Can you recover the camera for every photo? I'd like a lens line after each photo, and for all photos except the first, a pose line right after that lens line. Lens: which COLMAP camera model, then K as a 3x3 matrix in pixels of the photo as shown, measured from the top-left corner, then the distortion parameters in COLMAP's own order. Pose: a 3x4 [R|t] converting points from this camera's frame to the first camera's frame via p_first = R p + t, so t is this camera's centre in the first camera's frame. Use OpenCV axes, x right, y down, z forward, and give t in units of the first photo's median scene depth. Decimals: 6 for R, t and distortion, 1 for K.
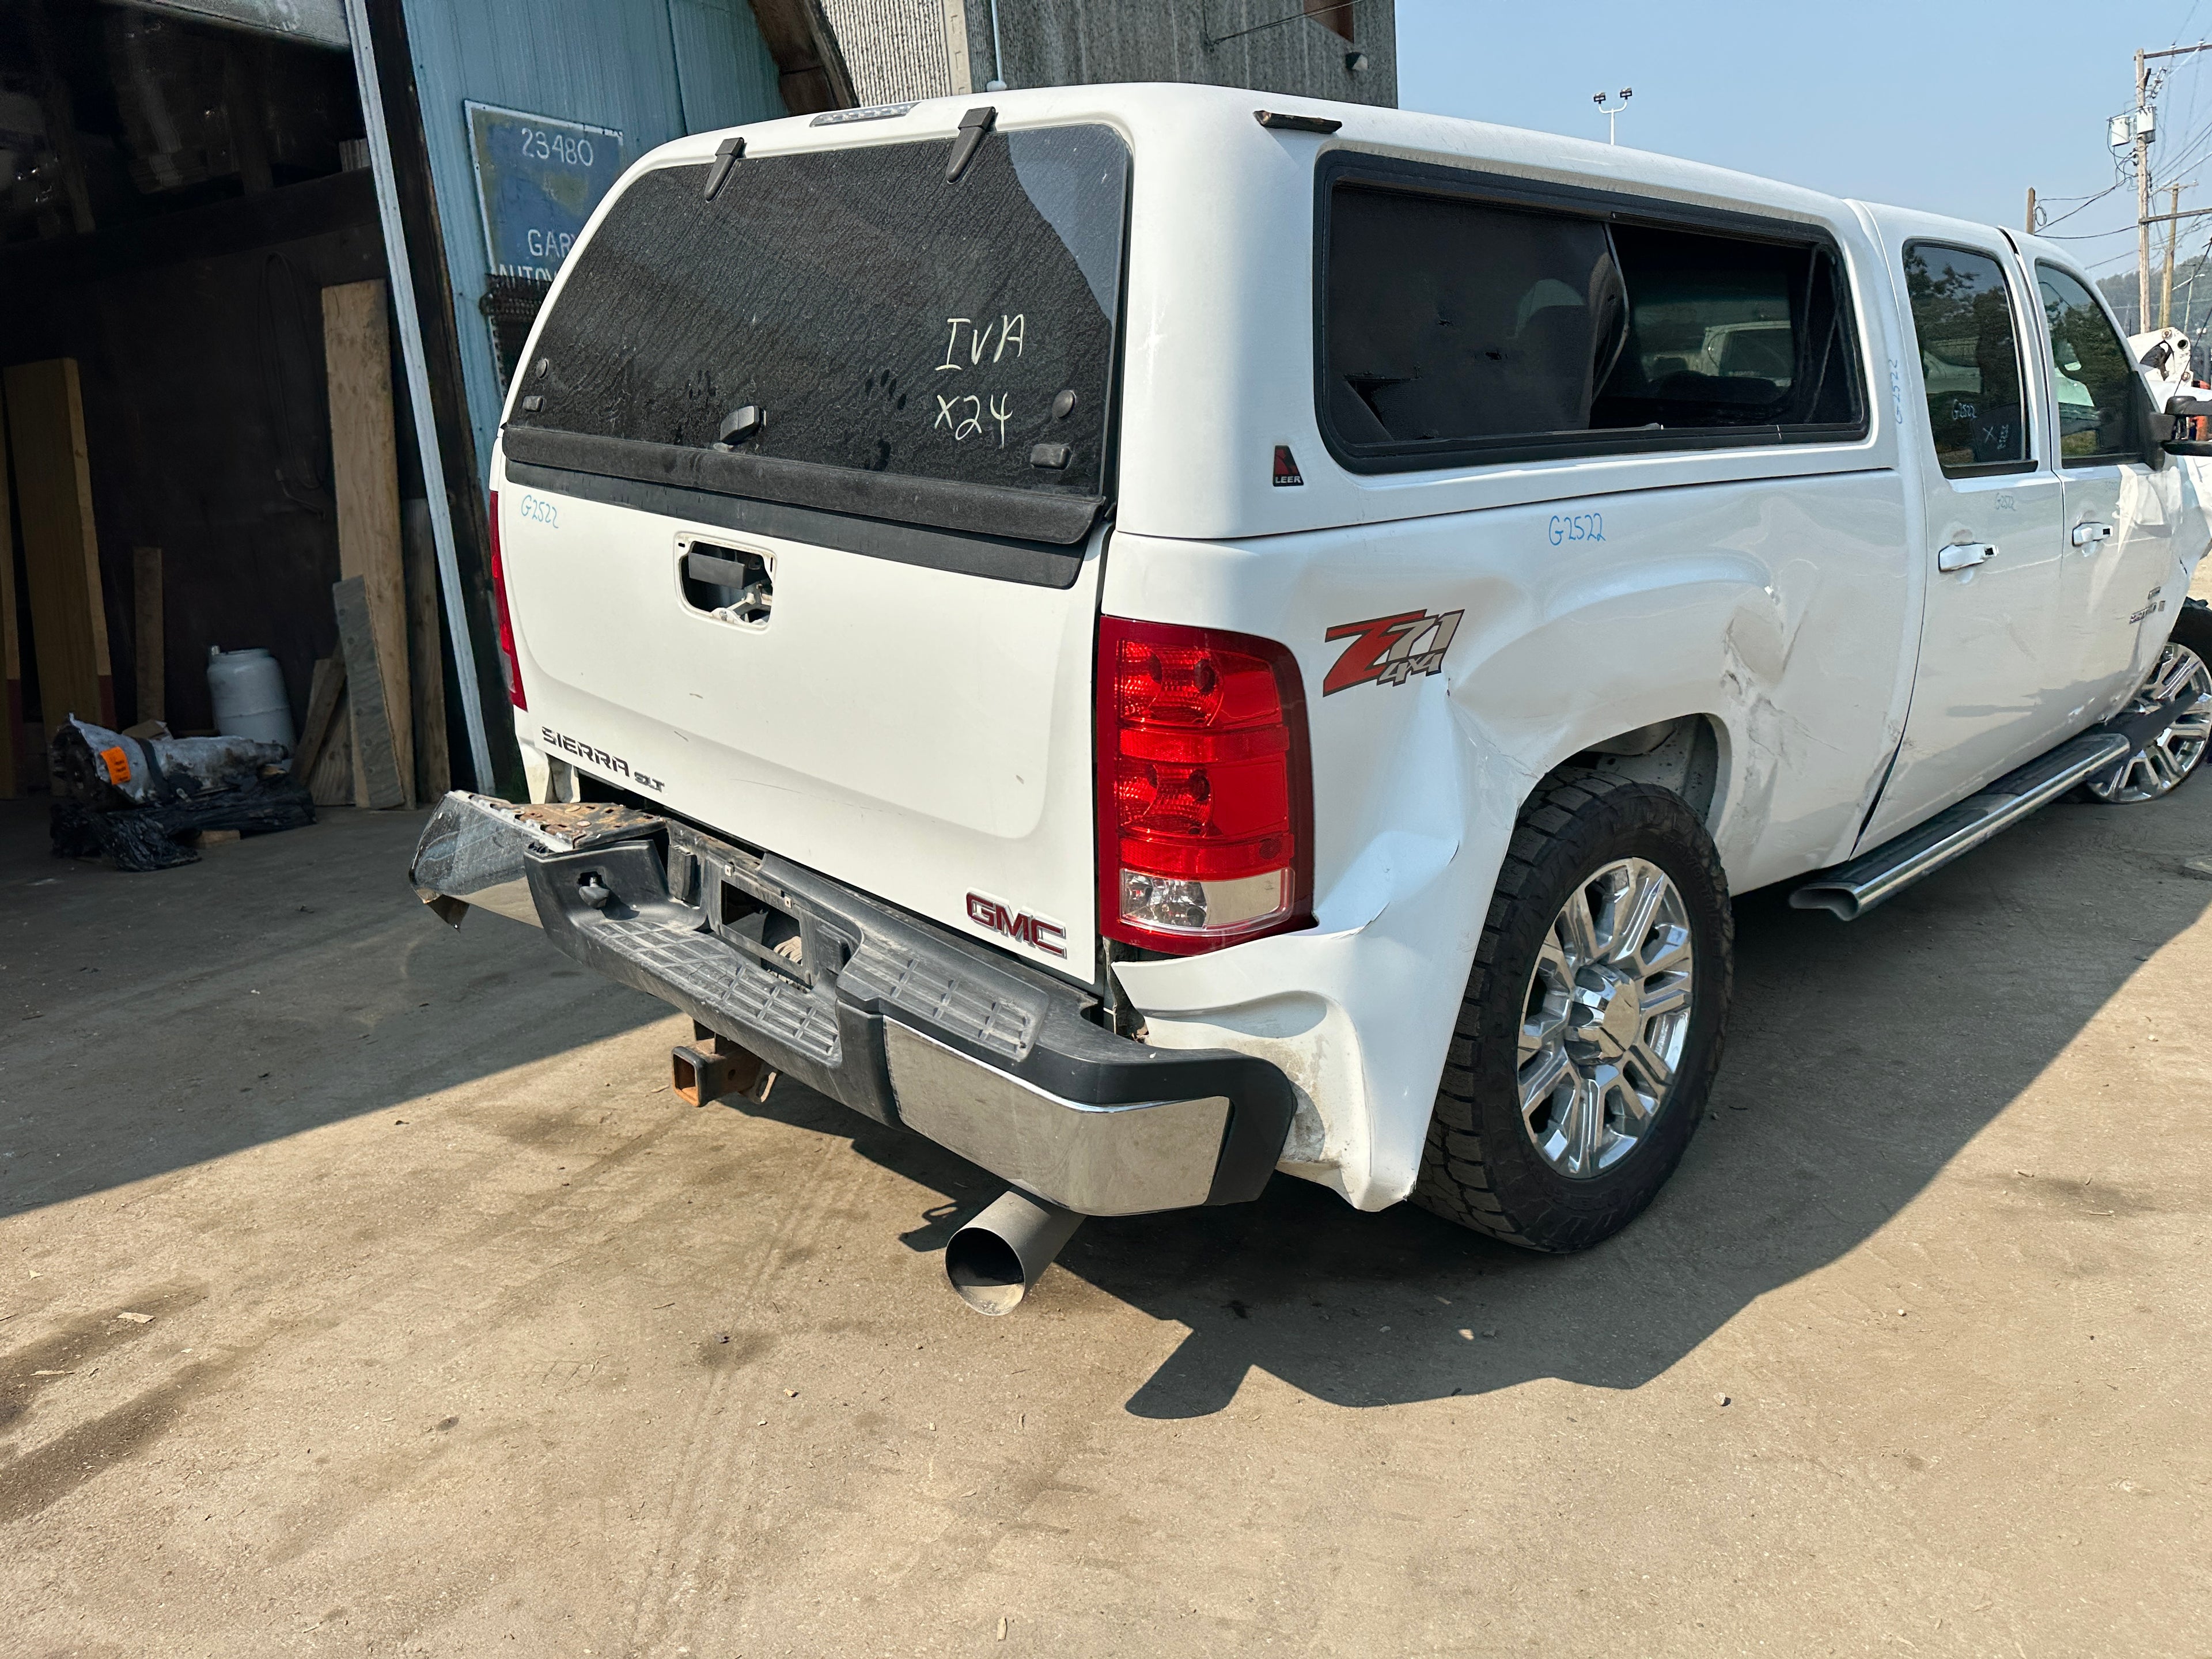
lens RADIAL K [[1578.6, 0, 1108.8], [0, 1578.6, 824.8], [0, 0, 1]] dist [0.073865, -0.092680]
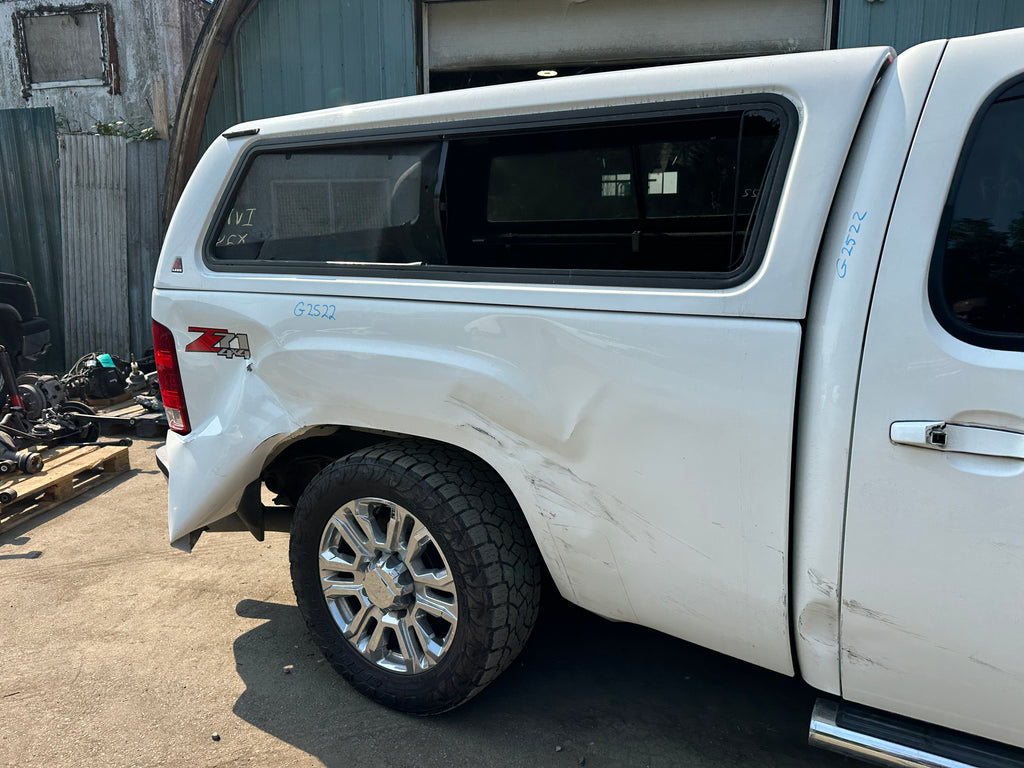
lens RADIAL K [[720.3, 0, 510.6], [0, 720.3, 379.0], [0, 0, 1]] dist [0.049853, -0.051325]
pose [[0.279321, 0.224723, -0.933531, 1.091953], [-0.230011, 0.959581, 0.162172, -0.273609], [0.932242, 0.169424, 0.319720, 0.854131]]
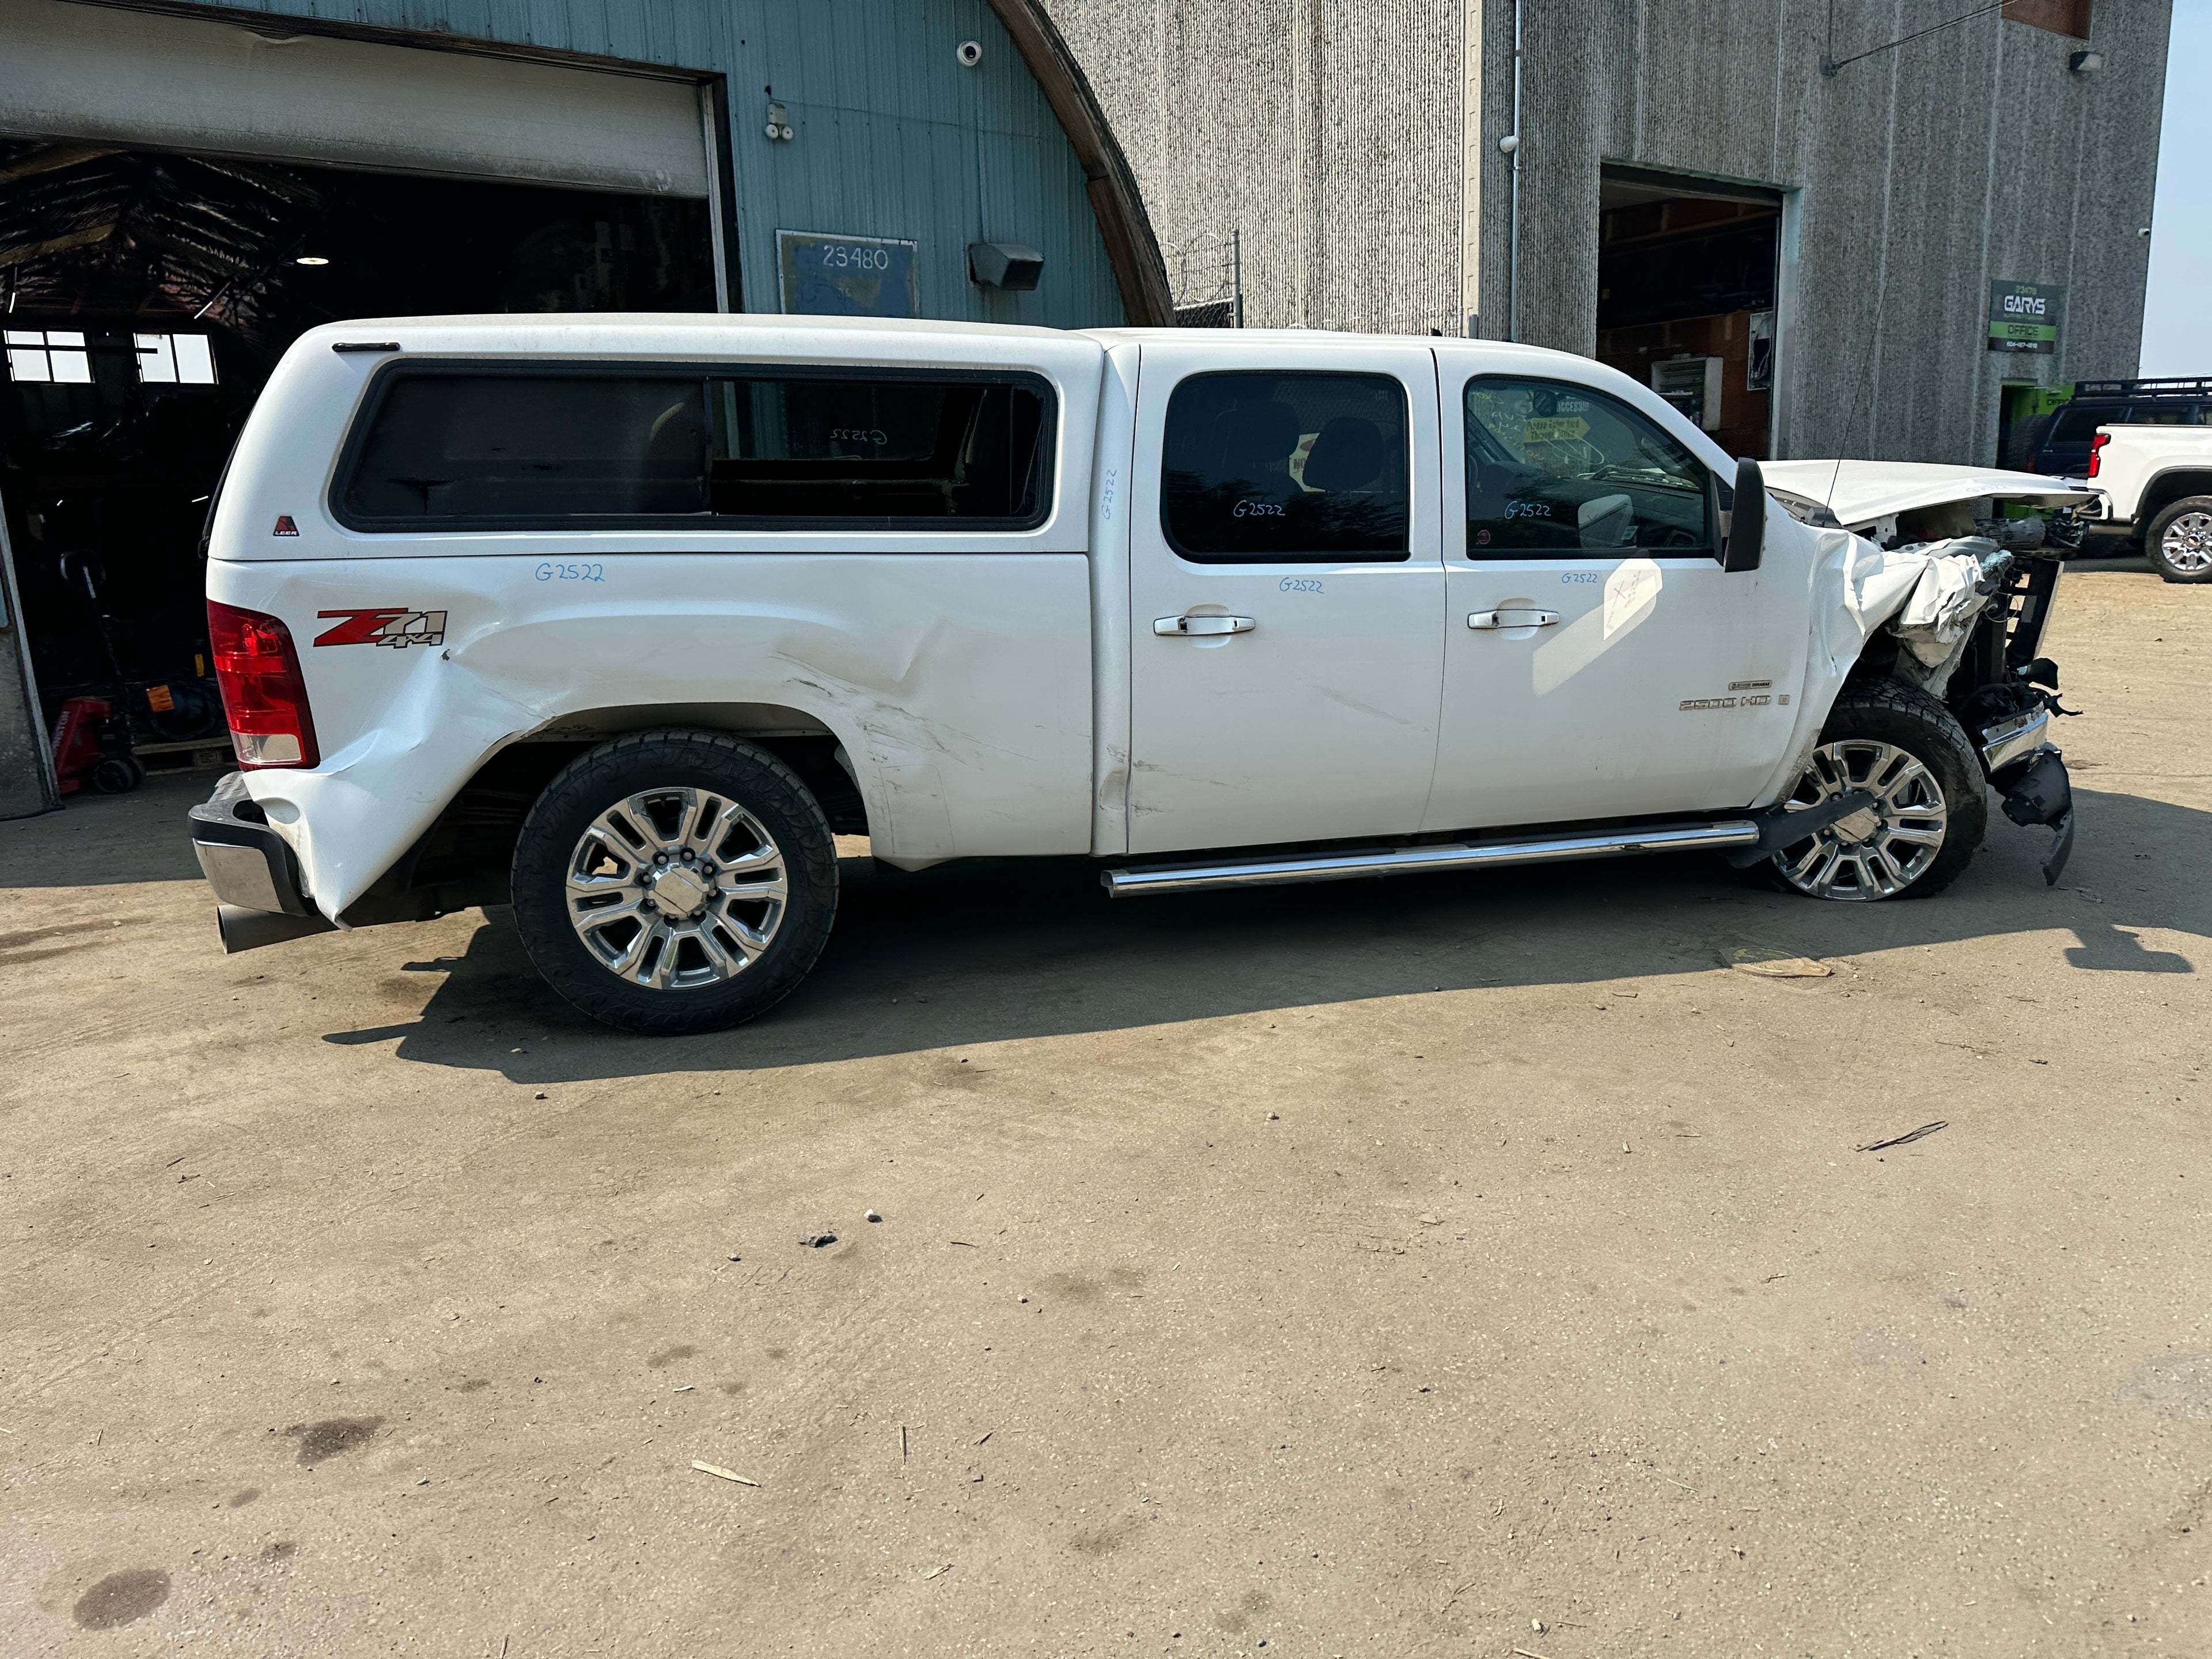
lens RADIAL K [[1583.2, 0, 1106.0], [0, 1583.2, 829.5], [0, 0, 1]] dist [0.018094, -0.010955]
pose [[0.871015, 0.142540, -0.470122, 1.435494], [-0.144527, 0.988981, 0.032086, -0.048170], [0.469515, 0.039998, 0.882018, -0.174753]]
